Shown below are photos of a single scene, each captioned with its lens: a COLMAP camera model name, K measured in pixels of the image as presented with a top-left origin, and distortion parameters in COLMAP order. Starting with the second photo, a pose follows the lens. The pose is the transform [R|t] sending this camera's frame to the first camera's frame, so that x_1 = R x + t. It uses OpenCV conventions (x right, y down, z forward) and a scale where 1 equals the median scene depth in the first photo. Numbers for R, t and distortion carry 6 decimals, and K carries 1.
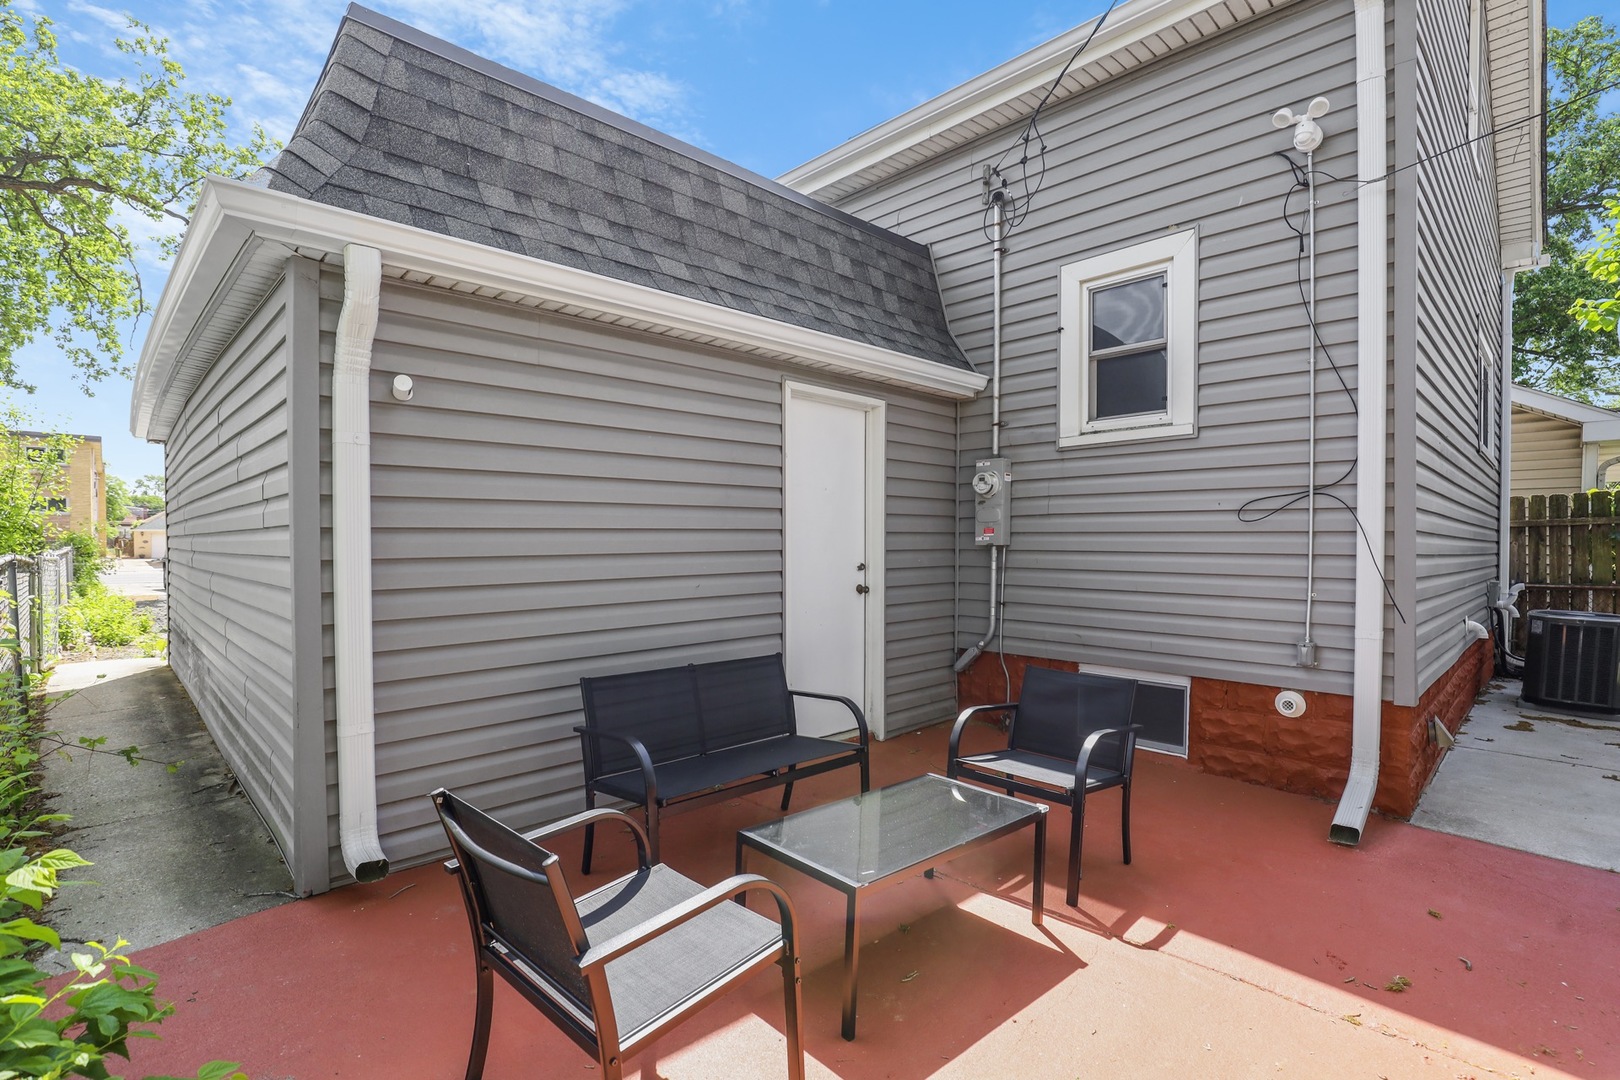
lens RADIAL K [[755.7, 0, 814.5], [0, 755.7, 527.2], [0, 0, 1]] dist [-0.027153, 0.000037]
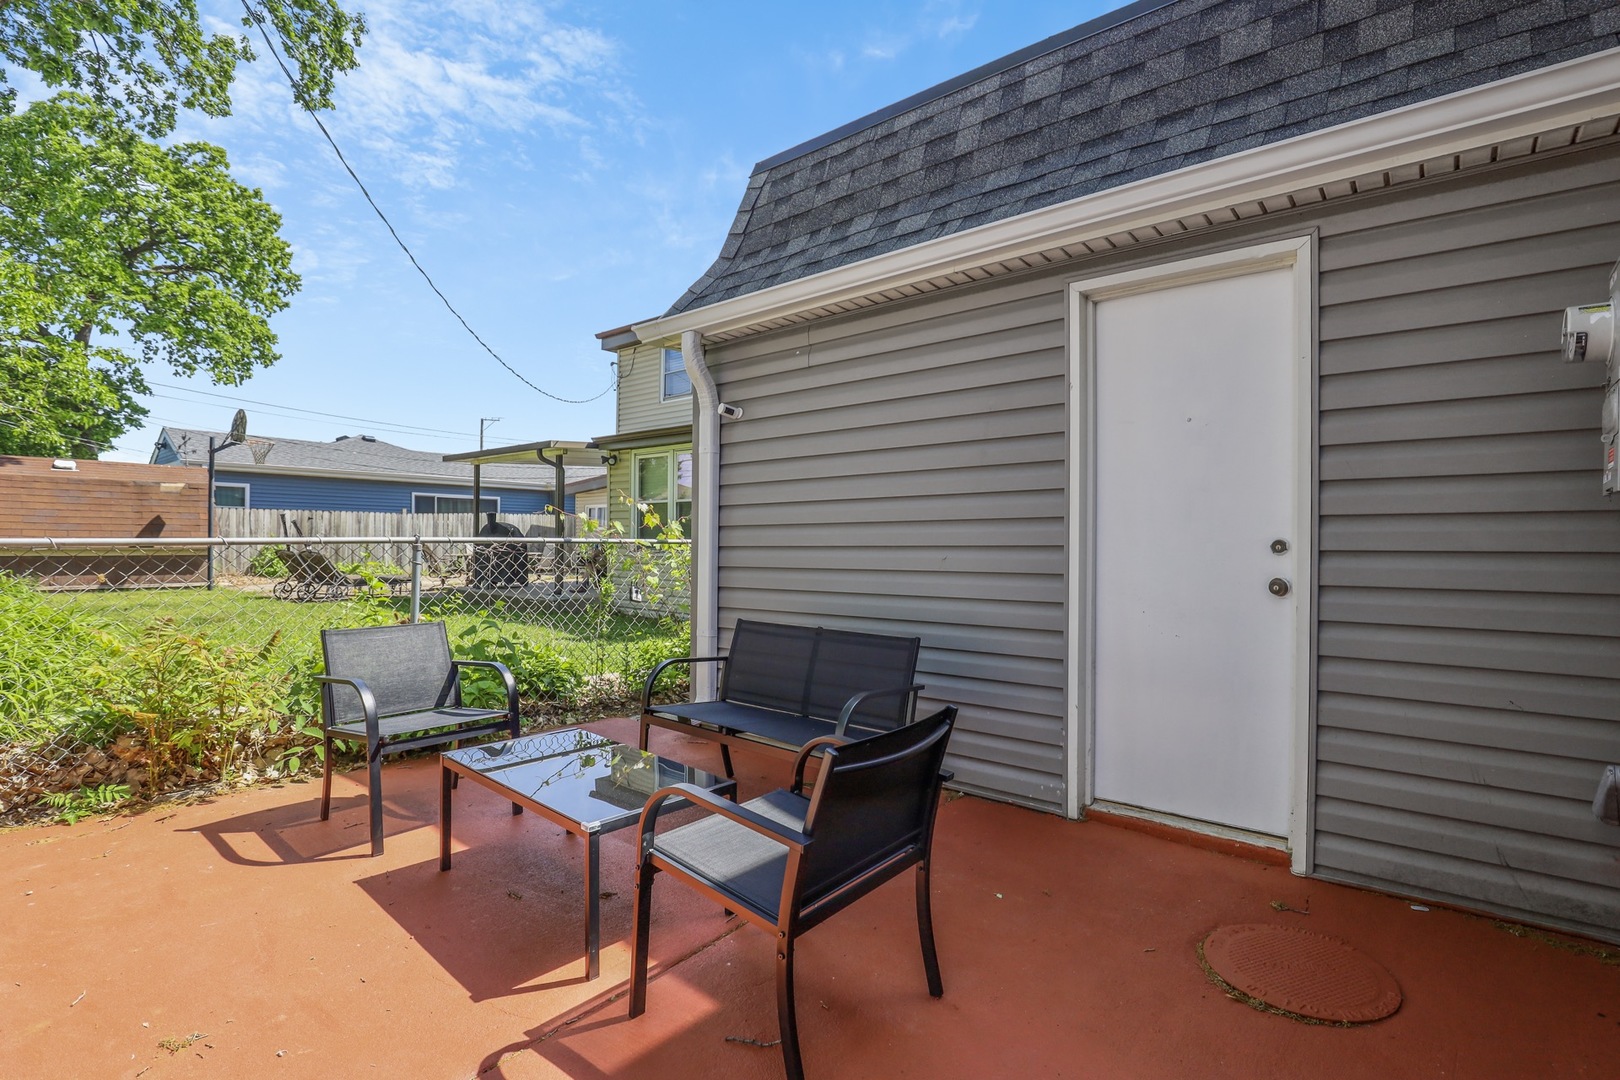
lens RADIAL K [[755.7, 0, 814.5], [0, 755.7, 527.2], [0, 0, 1]] dist [-0.027153, 0.000037]
pose [[0.117188, -0.031939, -0.992596, 0.607497], [0.000291, 0.999484, -0.032126, 0.059038], [0.993110, 0.003476, 0.117137, 0.635812]]
